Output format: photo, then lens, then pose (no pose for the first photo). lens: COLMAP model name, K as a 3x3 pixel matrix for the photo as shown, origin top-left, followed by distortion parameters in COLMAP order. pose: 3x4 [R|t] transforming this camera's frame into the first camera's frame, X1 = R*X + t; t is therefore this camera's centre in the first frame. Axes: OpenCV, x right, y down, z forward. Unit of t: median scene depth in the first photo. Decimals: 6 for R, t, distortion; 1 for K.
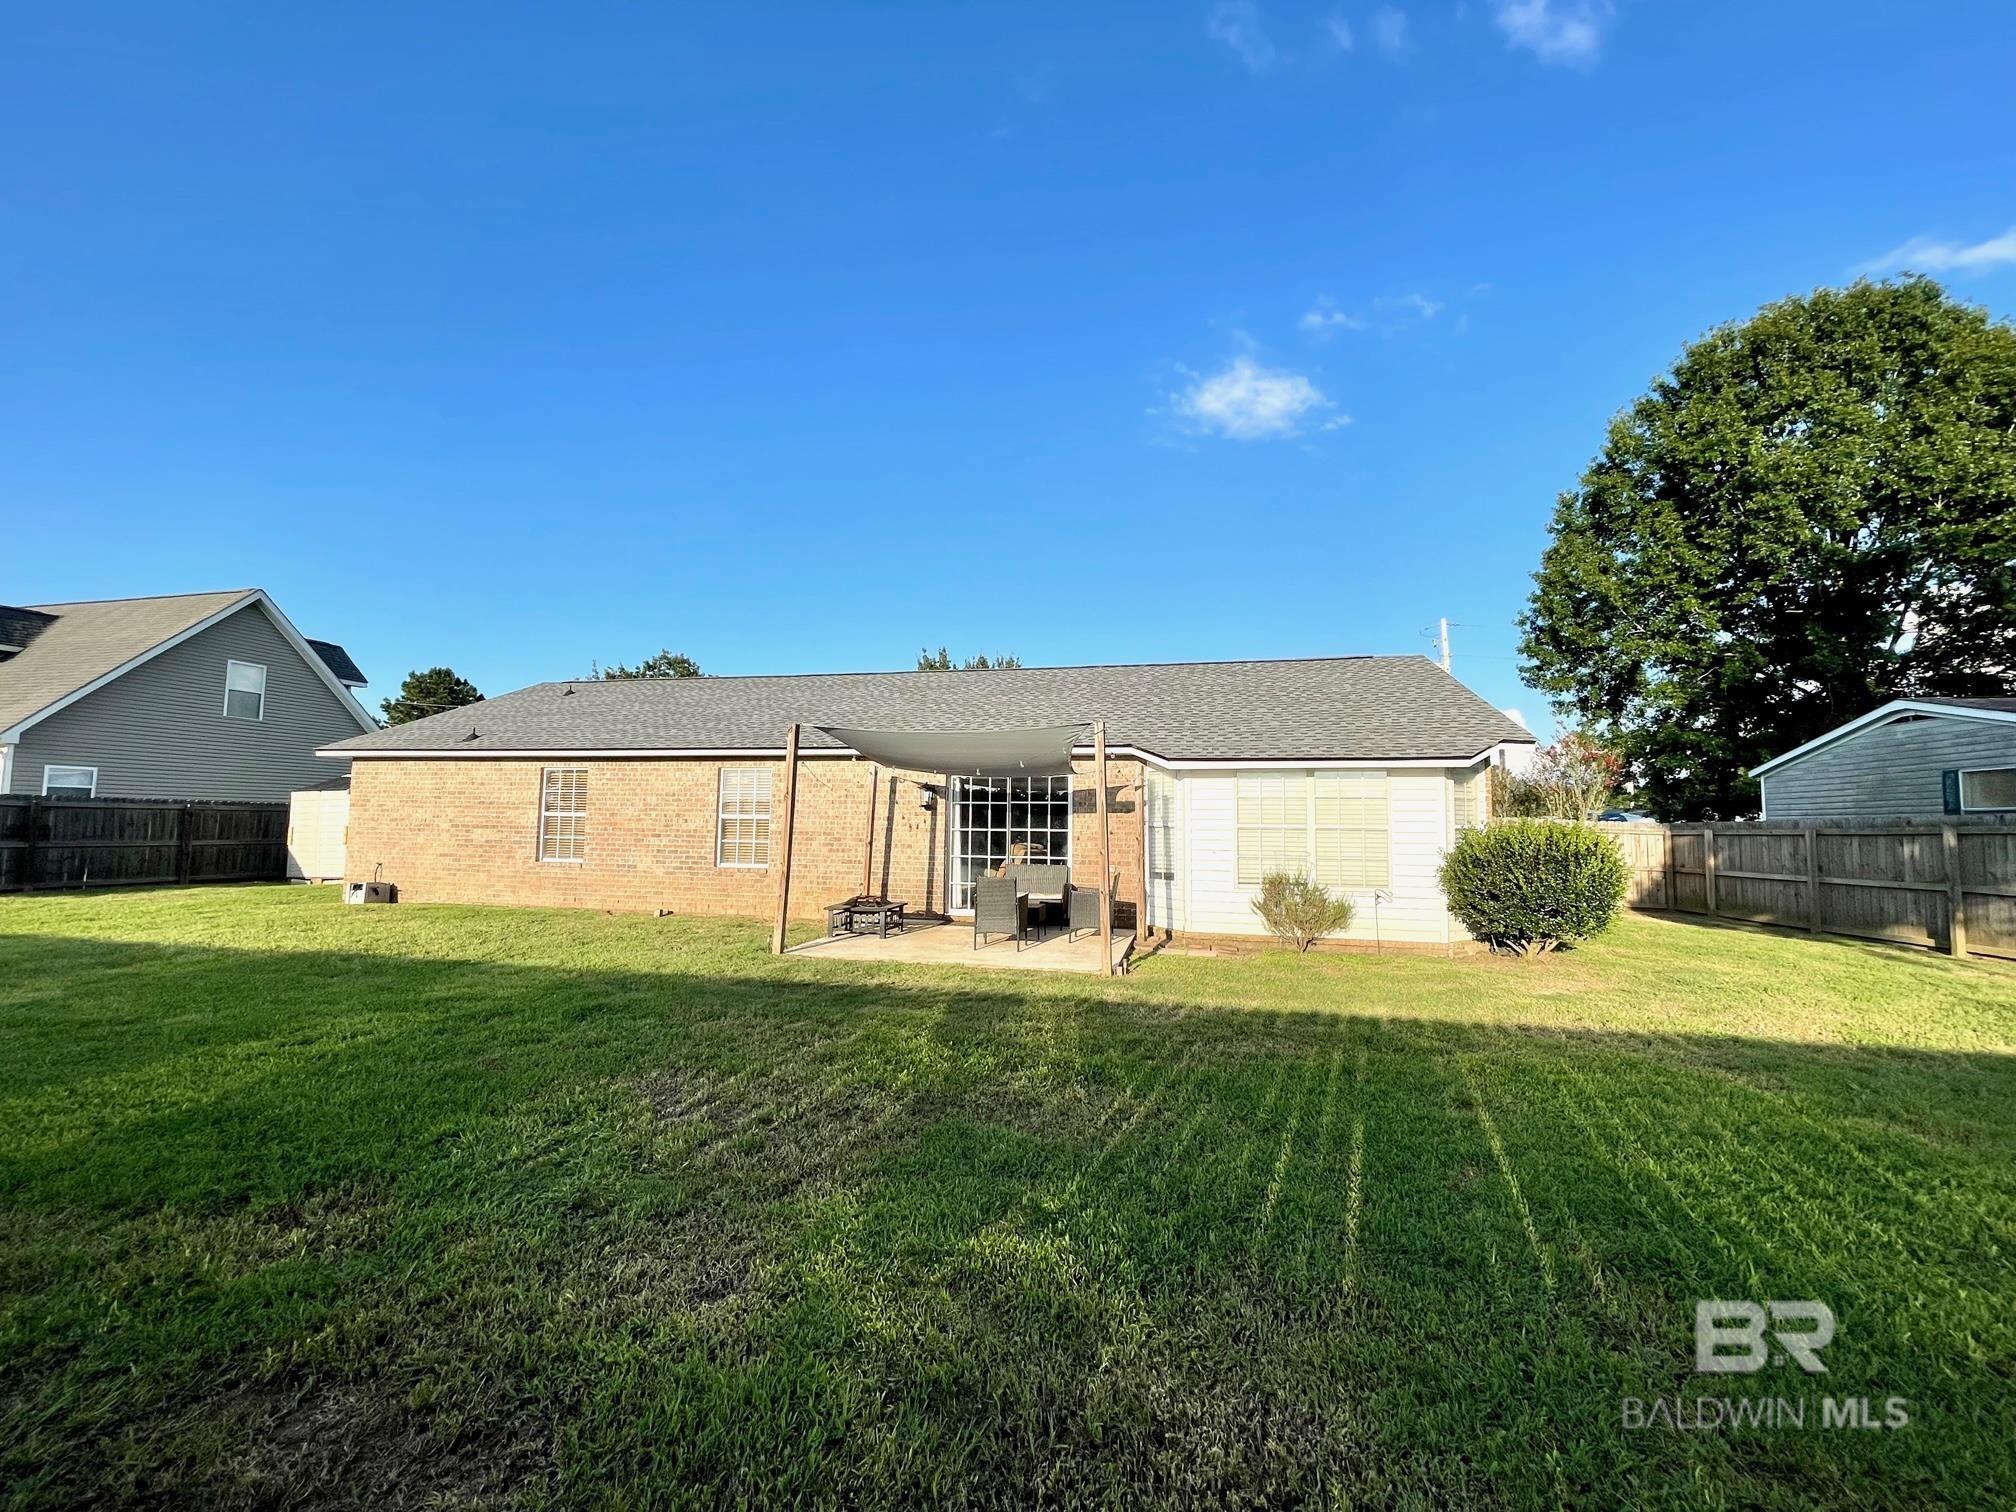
lens RADIAL K [[805.9, 0, 1004.5], [0, 805.9, 757.4], [0, 0, 1]] dist [0.001245, -0.000295]
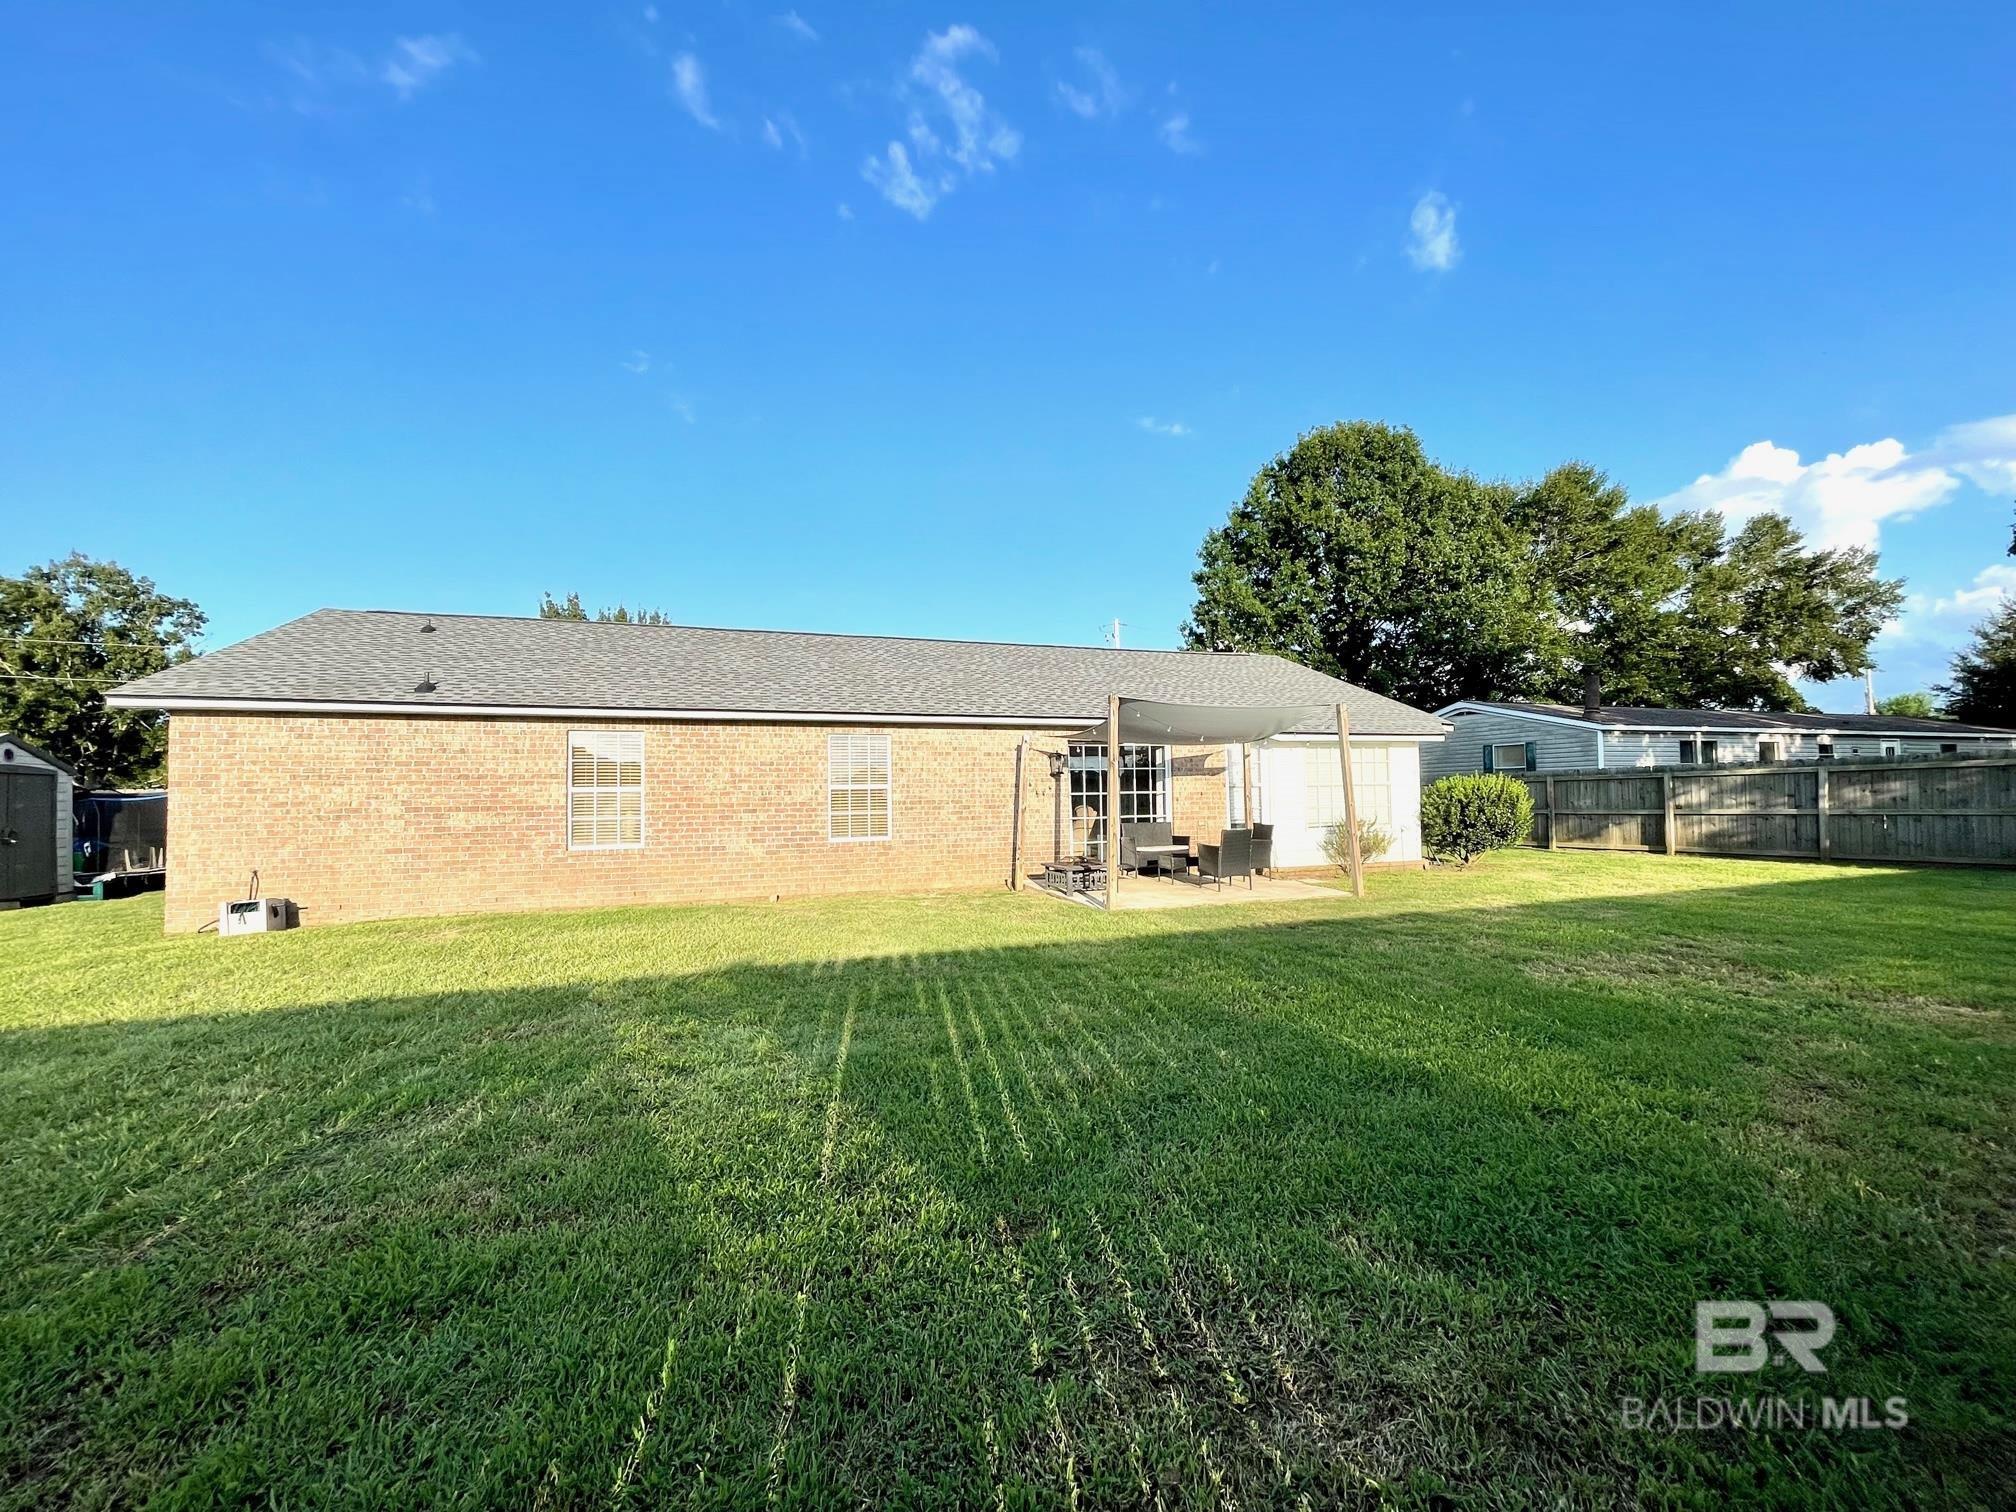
lens RADIAL K [[805.9, 0, 1009.5], [0, 805.9, 761.8], [0, 0, 1]] dist [0.001245, -0.000295]
pose [[0.845474, -0.004688, 0.533995, -0.662171], [-0.017798, 0.999159, 0.036951, 0.006638], [-0.533719, -0.040745, 0.844680, 0.121116]]
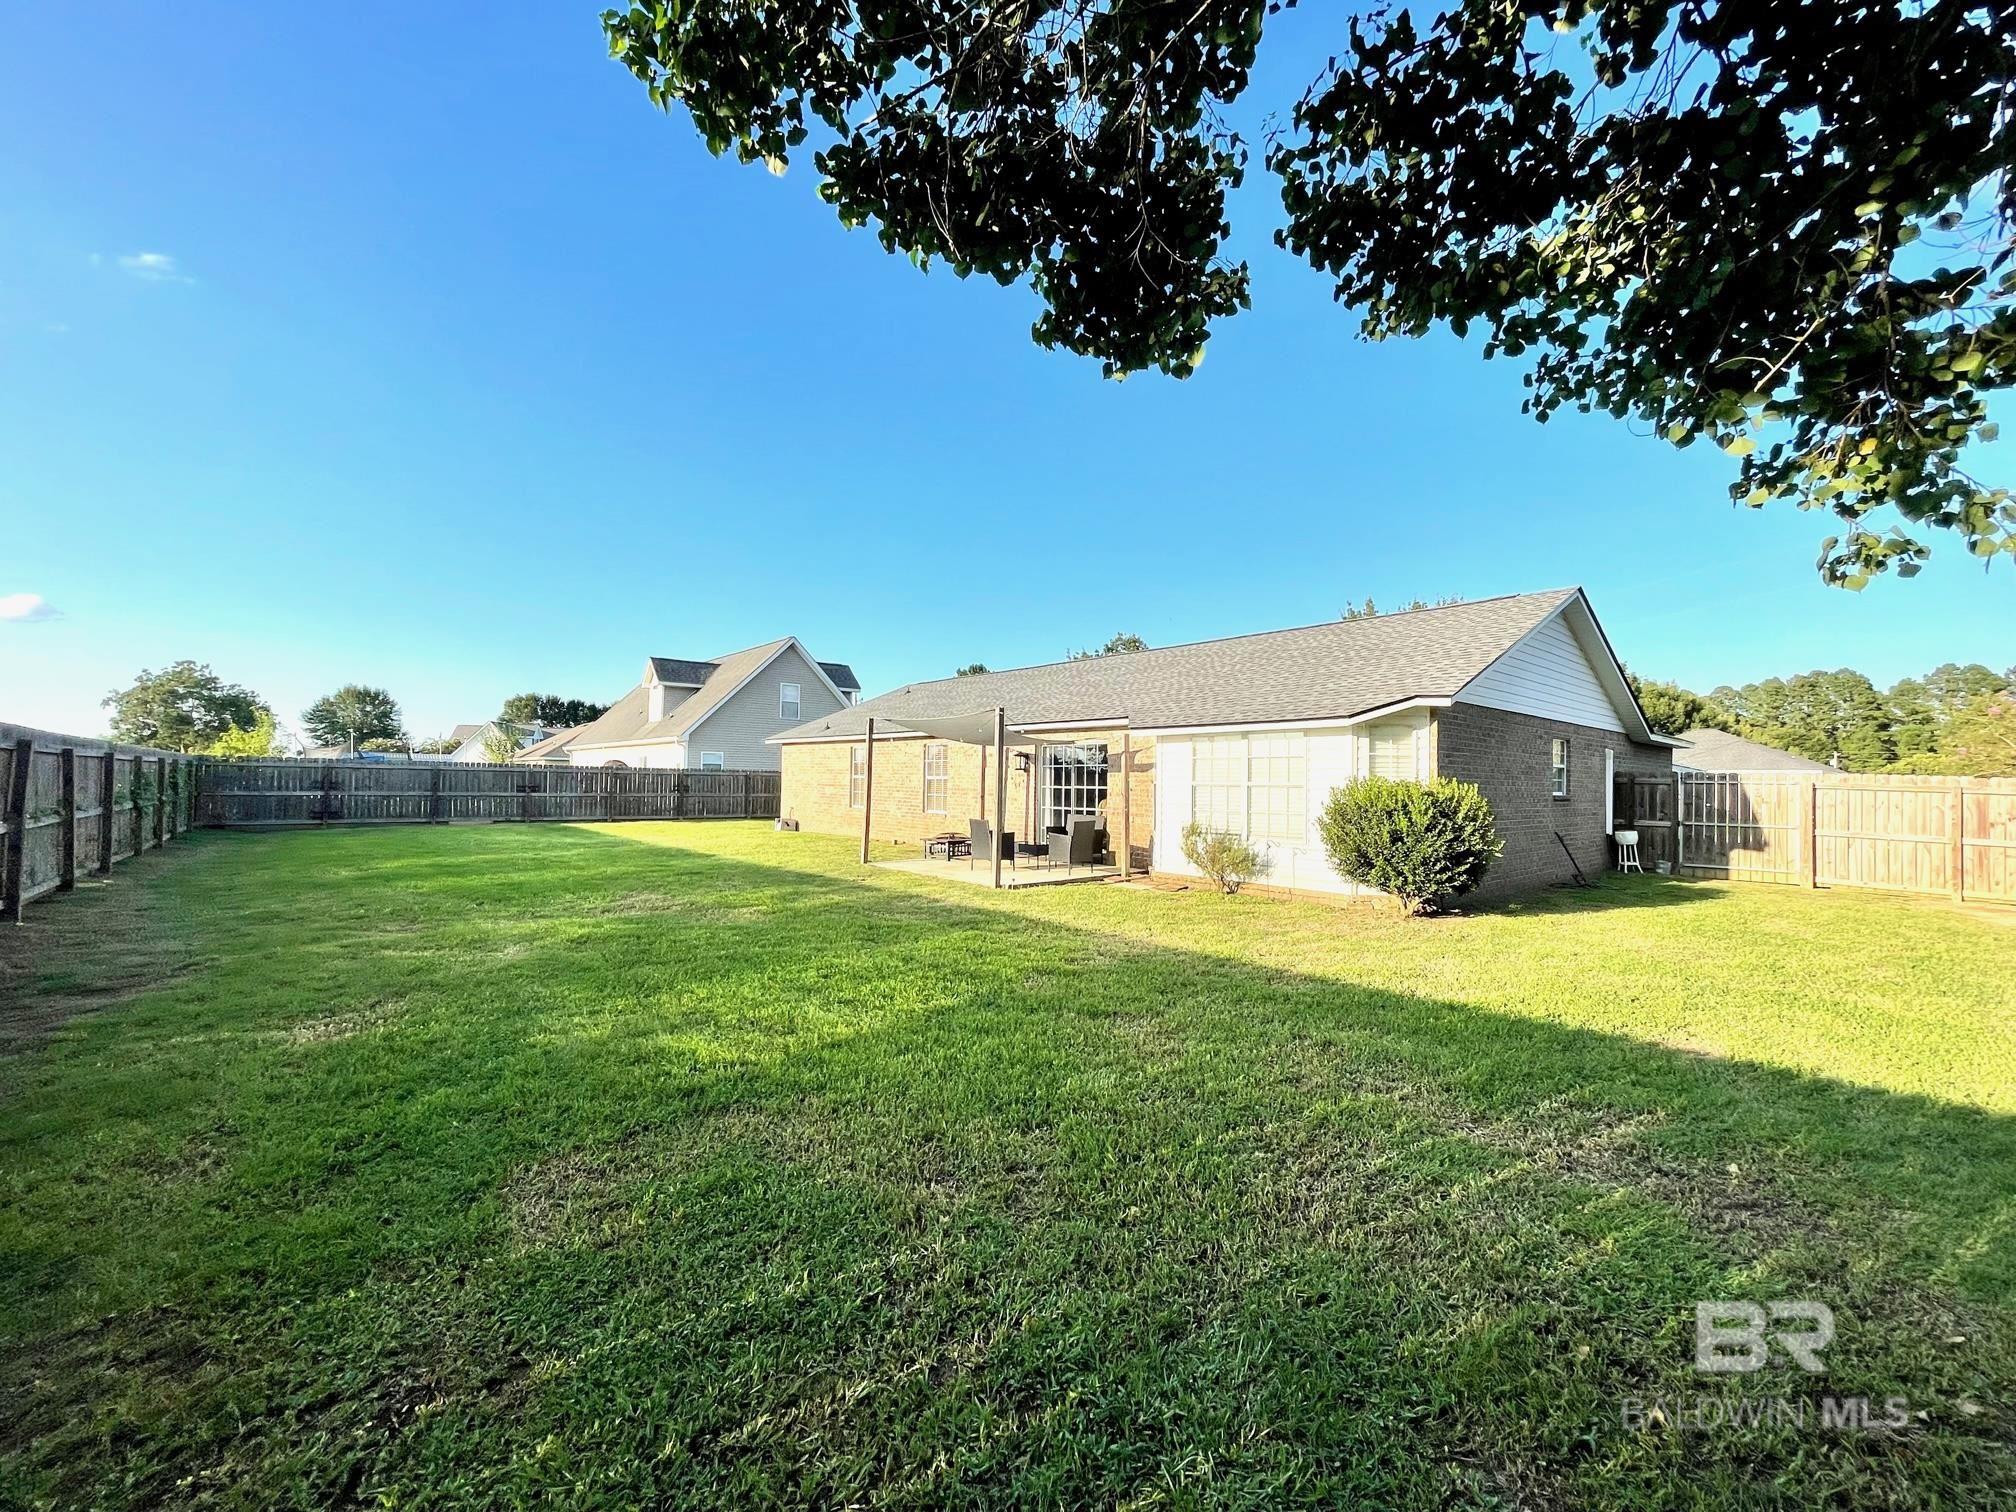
lens RADIAL K [[805.9, 0, 993.5], [0, 805.9, 762.4], [0, 0, 1]] dist [0.001245, -0.000295]
pose [[0.800064, -0.018360, -0.599634, 0.606067], [0.051047, 0.997990, 0.037552, -0.002415], [0.597739, -0.060653, 0.799393, -0.072893]]
